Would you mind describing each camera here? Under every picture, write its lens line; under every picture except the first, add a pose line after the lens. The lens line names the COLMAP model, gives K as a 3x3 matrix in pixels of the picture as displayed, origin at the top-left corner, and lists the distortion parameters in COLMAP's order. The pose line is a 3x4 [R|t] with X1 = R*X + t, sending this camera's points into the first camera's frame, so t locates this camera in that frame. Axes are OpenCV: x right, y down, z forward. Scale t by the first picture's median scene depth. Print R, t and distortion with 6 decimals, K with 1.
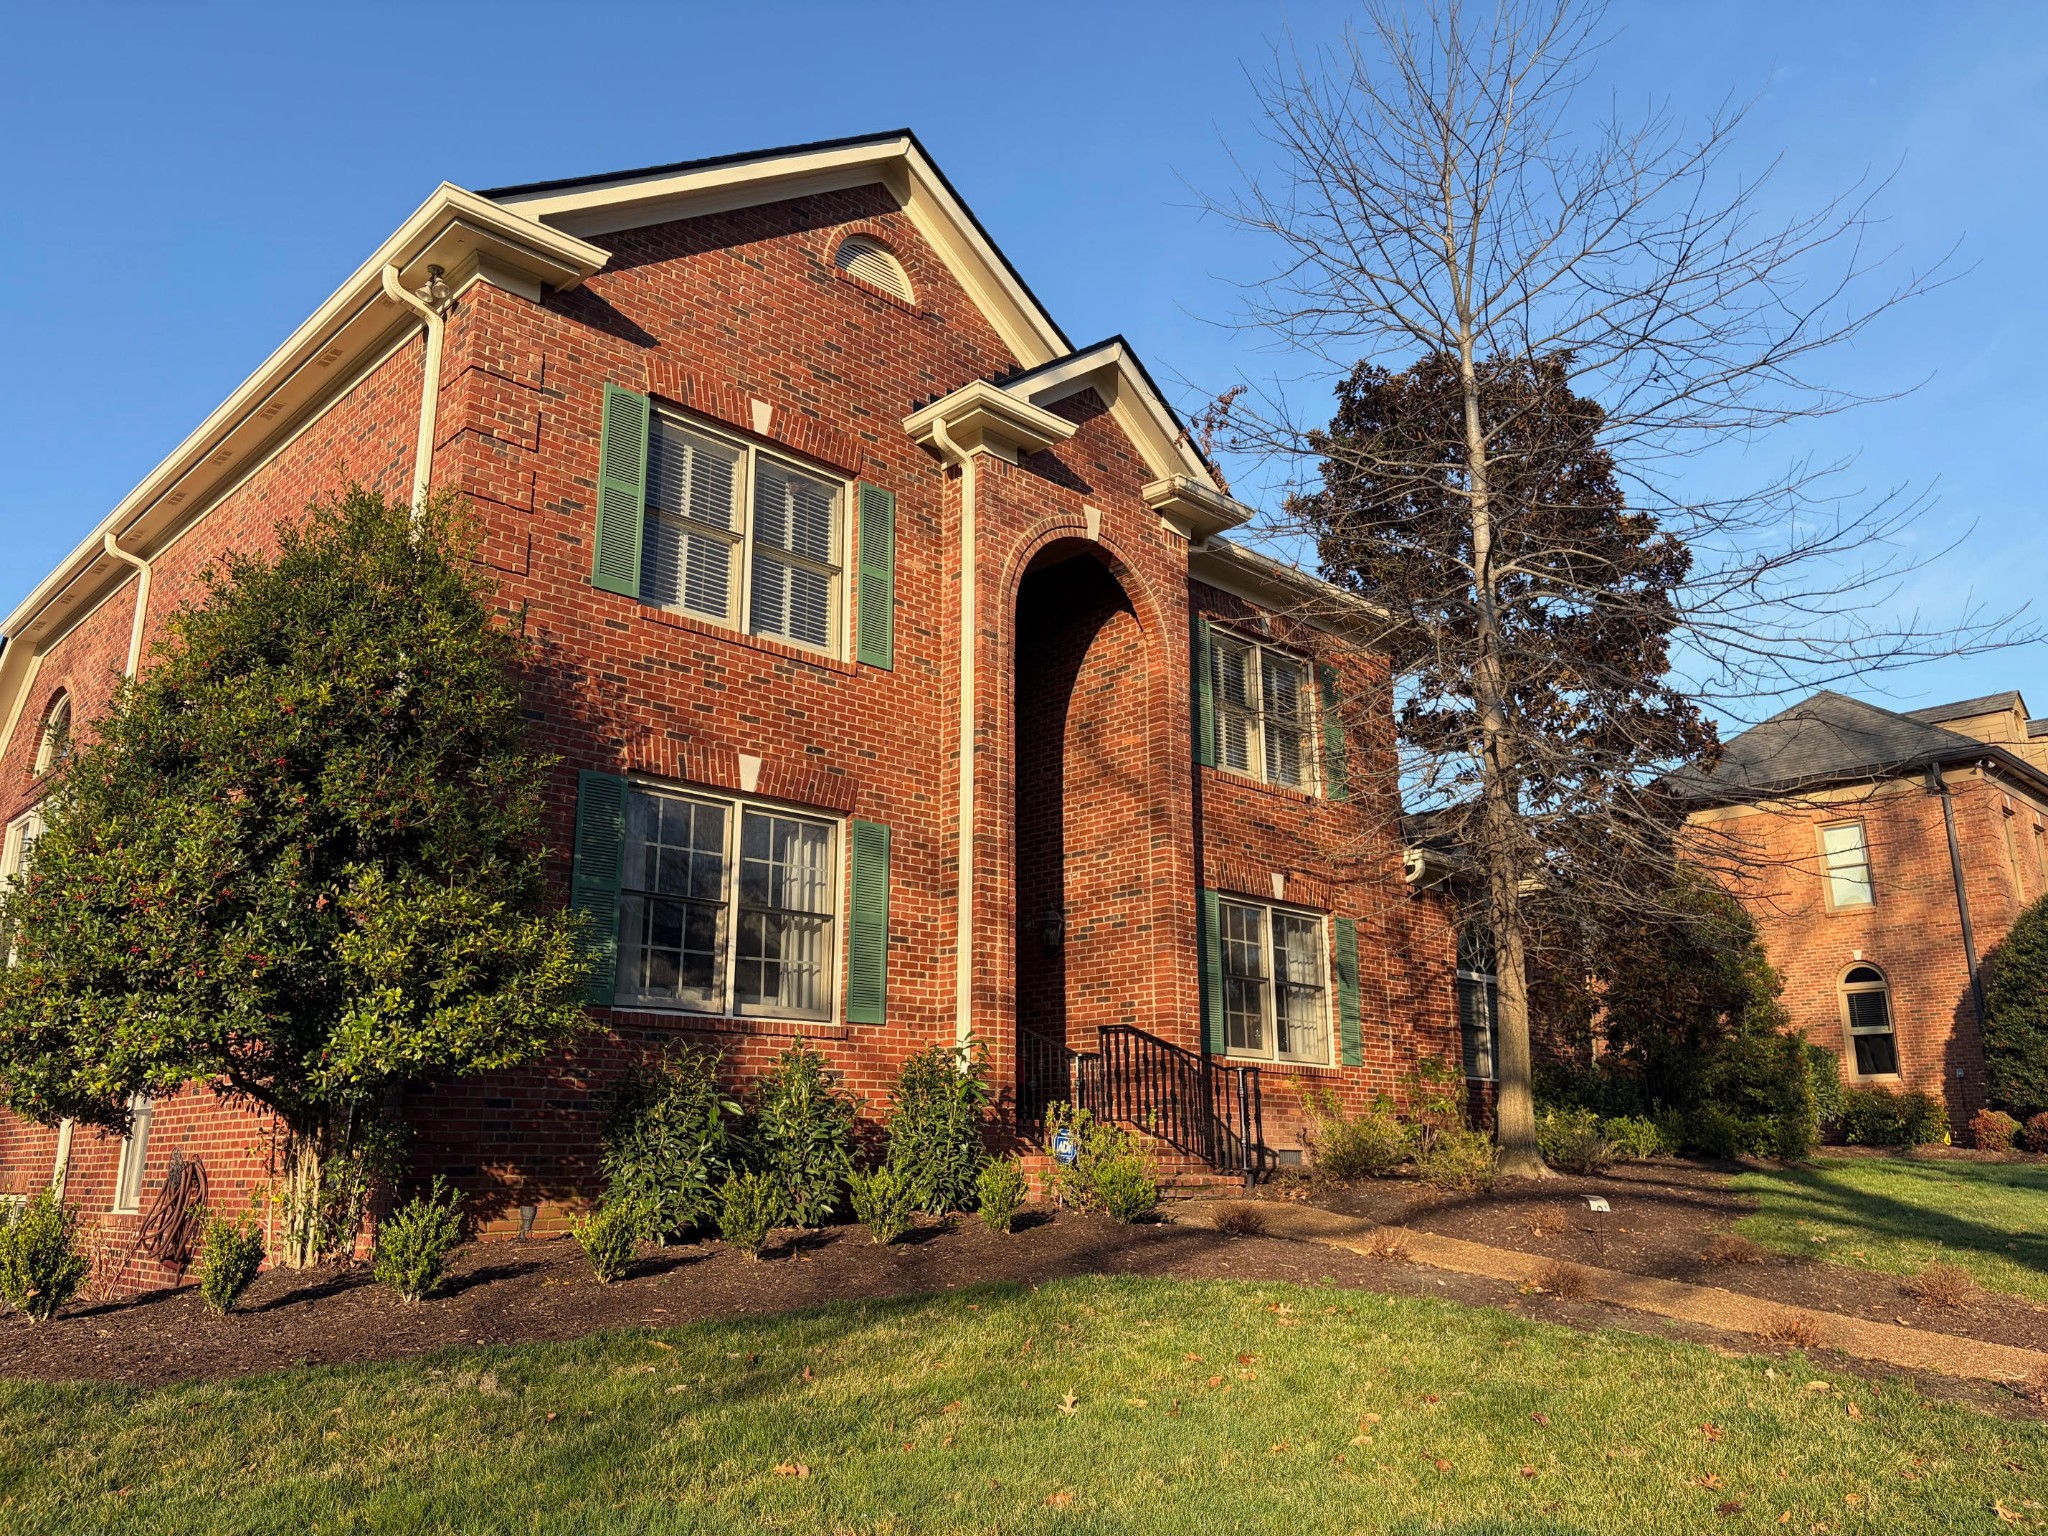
lens RADIAL K [[1545.8, 0, 1023.5], [0, 1545.8, 770.5], [0, 0, 1]] dist [0.055264, -0.063482]
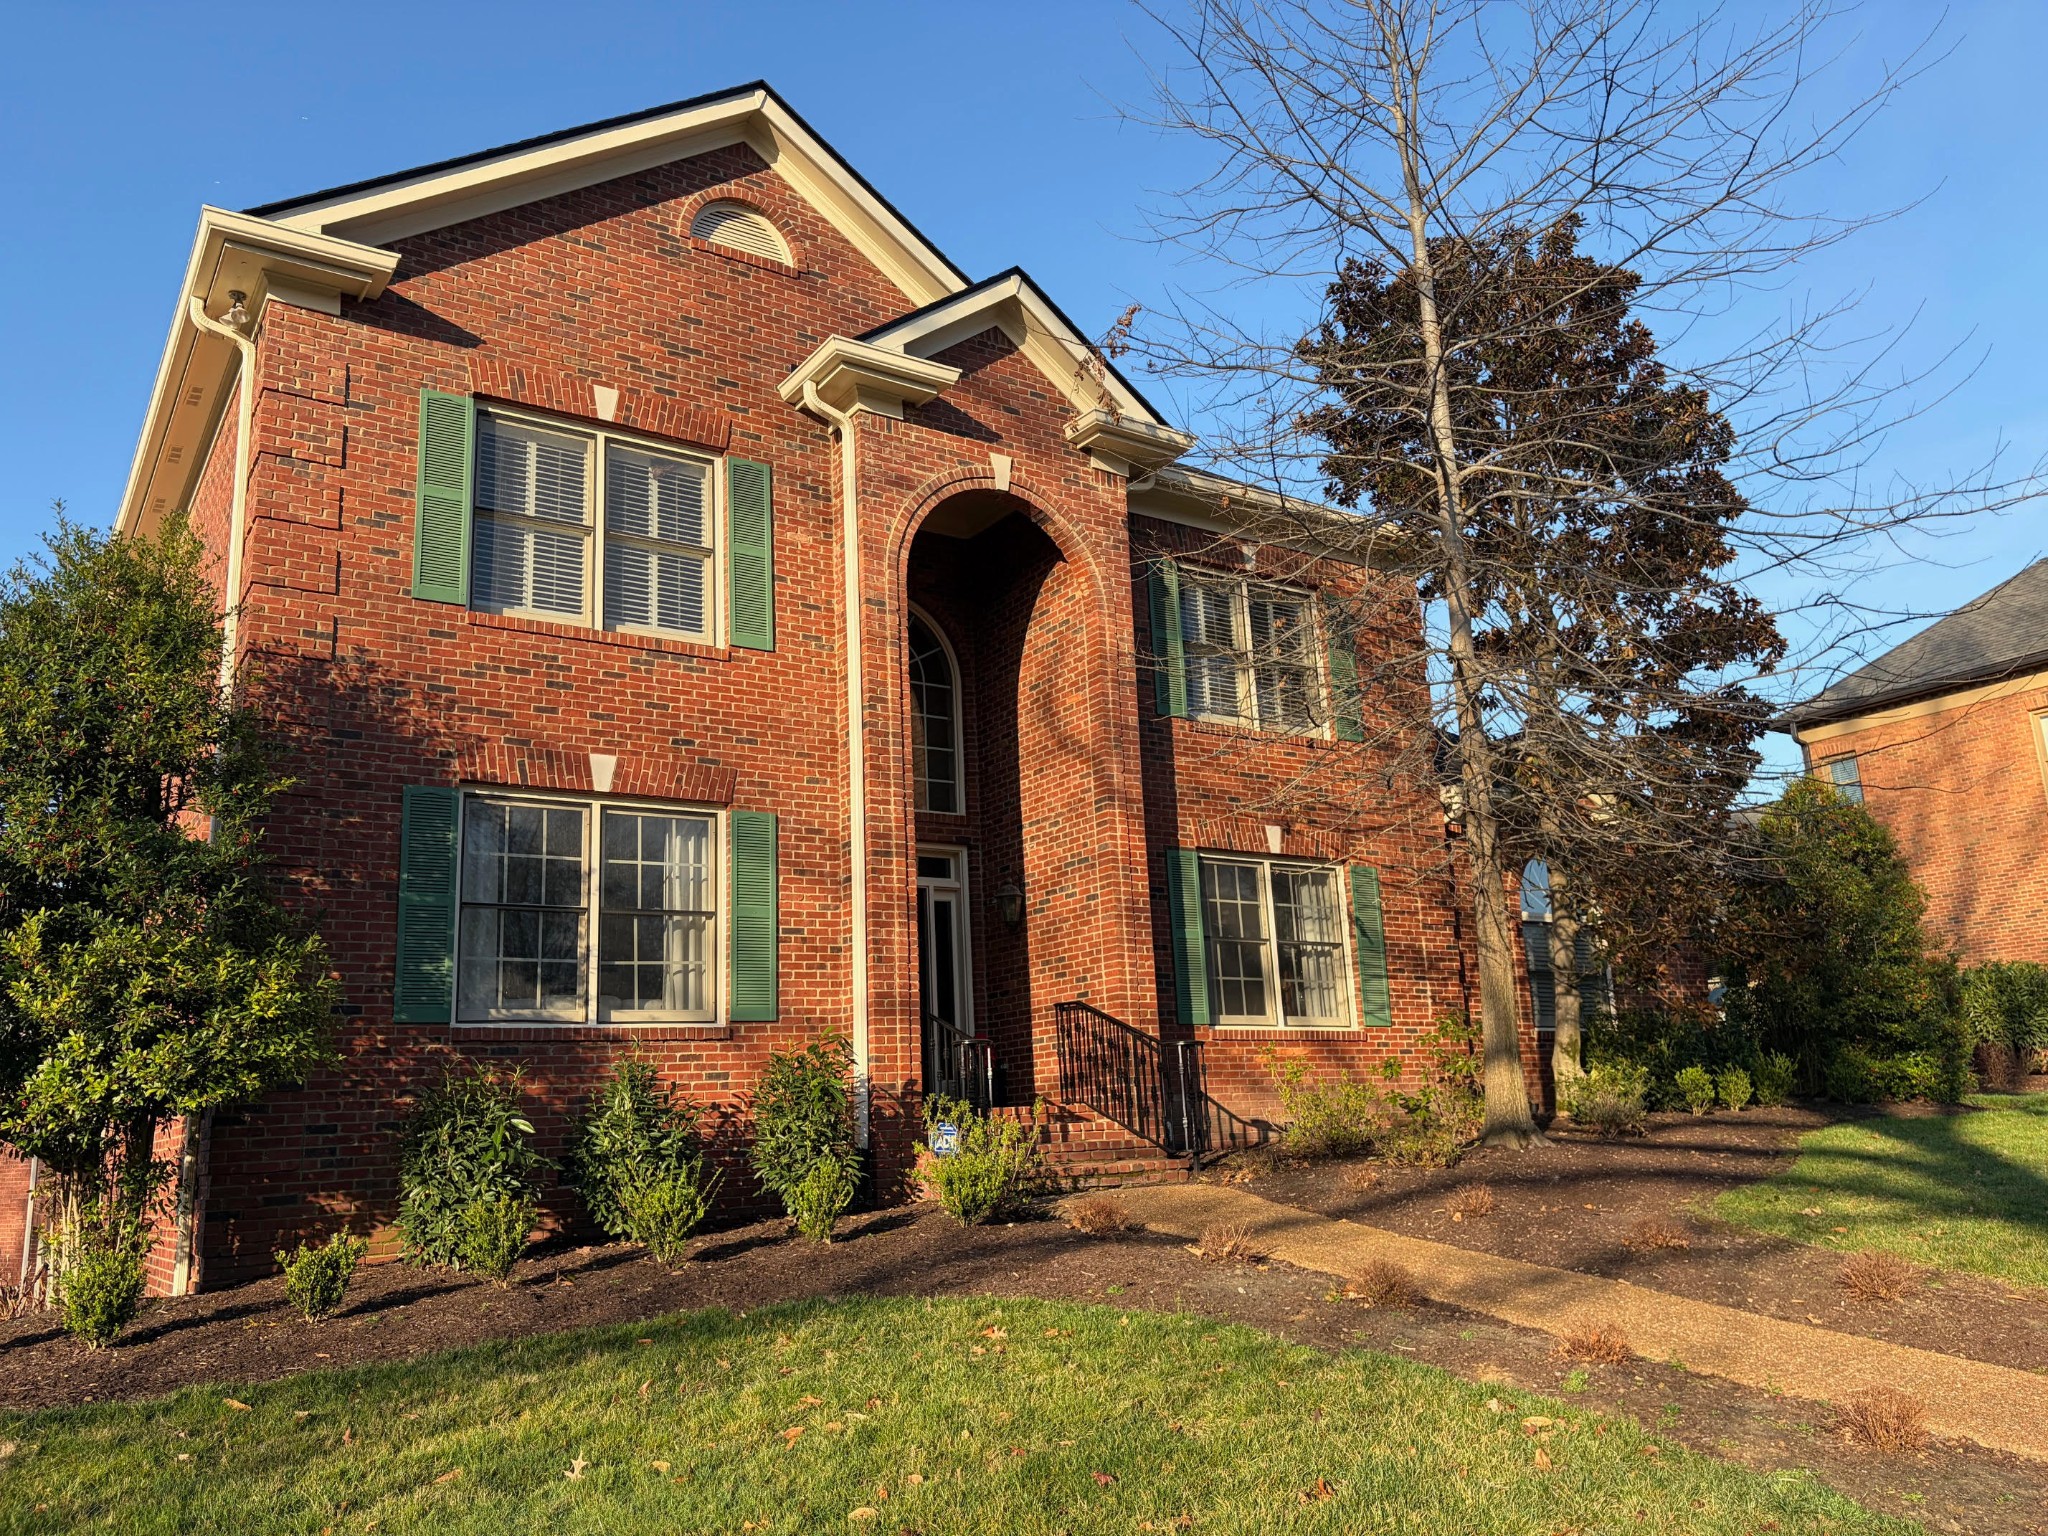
lens RADIAL K [[1545.8, 0, 1016.8], [0, 1545.8, 767.6], [0, 0, 1]] dist [0.055264, -0.063482]
pose [[0.981744, -0.083364, -0.170967, 0.214552], [0.087168, 0.996083, 0.014853, 0.005835], [0.169059, -0.029484, 0.985165, 0.077335]]
